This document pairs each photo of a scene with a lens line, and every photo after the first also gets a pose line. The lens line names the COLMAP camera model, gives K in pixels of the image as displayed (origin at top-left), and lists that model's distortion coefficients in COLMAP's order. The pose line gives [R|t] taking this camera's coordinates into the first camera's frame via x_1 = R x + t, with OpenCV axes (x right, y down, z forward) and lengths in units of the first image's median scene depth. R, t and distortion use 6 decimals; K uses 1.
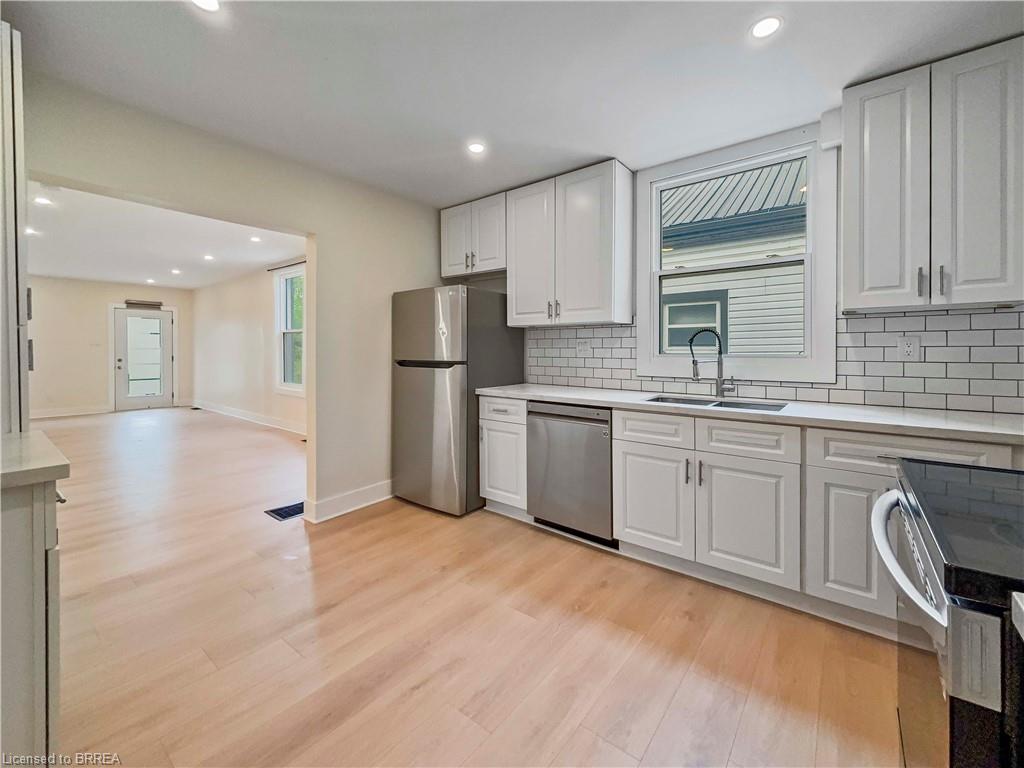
lens RADIAL K [[422.0, 0, 508.6], [0, 422.0, 349.5], [0, 0, 1]] dist [-0.000502, 0.000593]
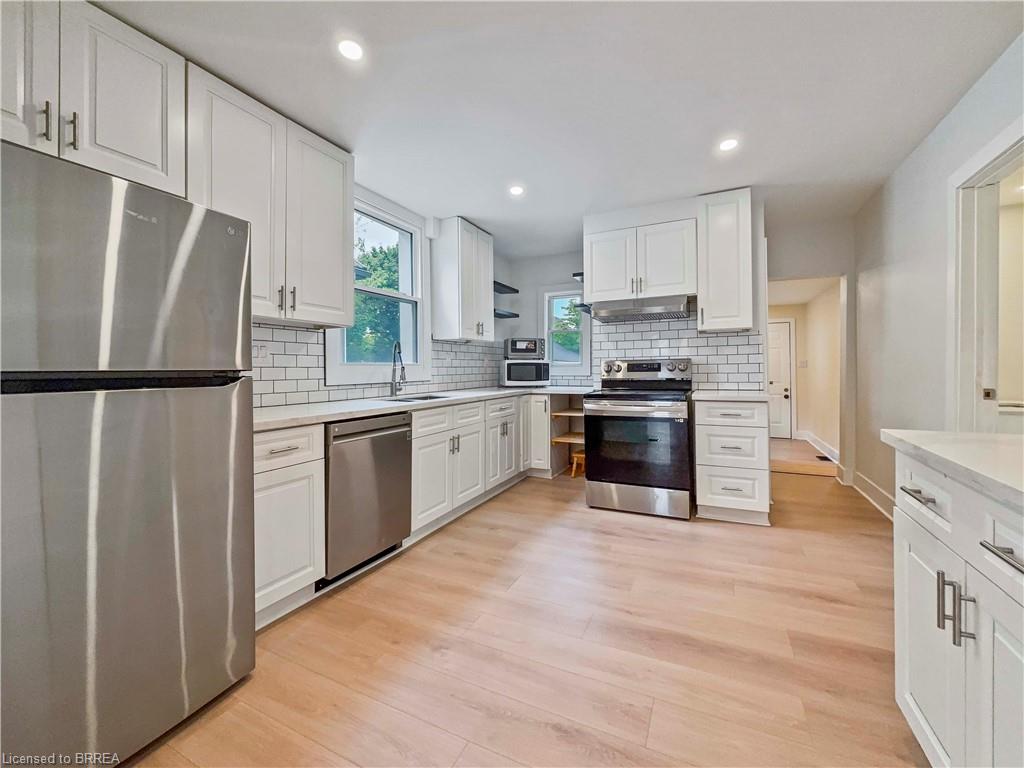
lens RADIAL K [[422.0, 0, 509.0], [0, 422.0, 366.1], [0, 0, 1]] dist [-0.000502, 0.000593]
pose [[-0.216541, 0.007632, 0.976244, -0.935008], [0.006993, 0.999956, -0.006266, 0.037399], [-0.976248, 0.005470, -0.216585, 1.085394]]
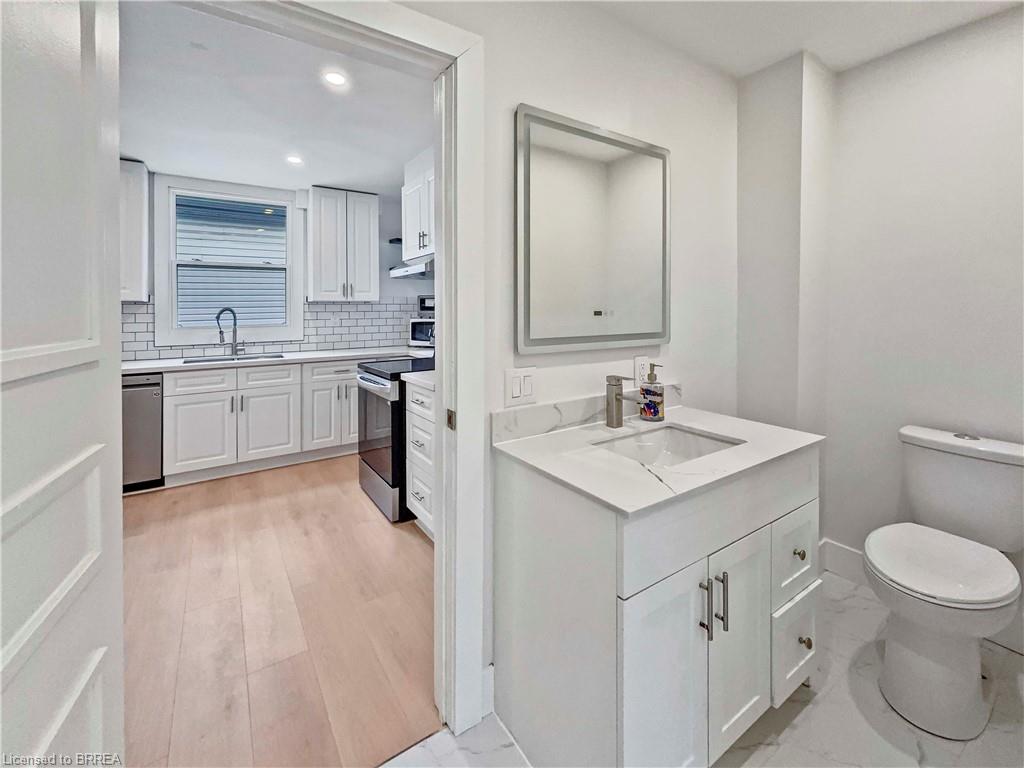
lens RADIAL K [[440.6, 0, 529.7], [0, 440.6, 310.0], [0, 0, 1]] dist [0.001874, 0.000314]
pose [[0.273014, -0.002806, 0.962006, -0.778901], [0.004944, 0.999987, 0.001514, -0.046547], [-0.961997, 0.004343, 0.273024, -0.443022]]
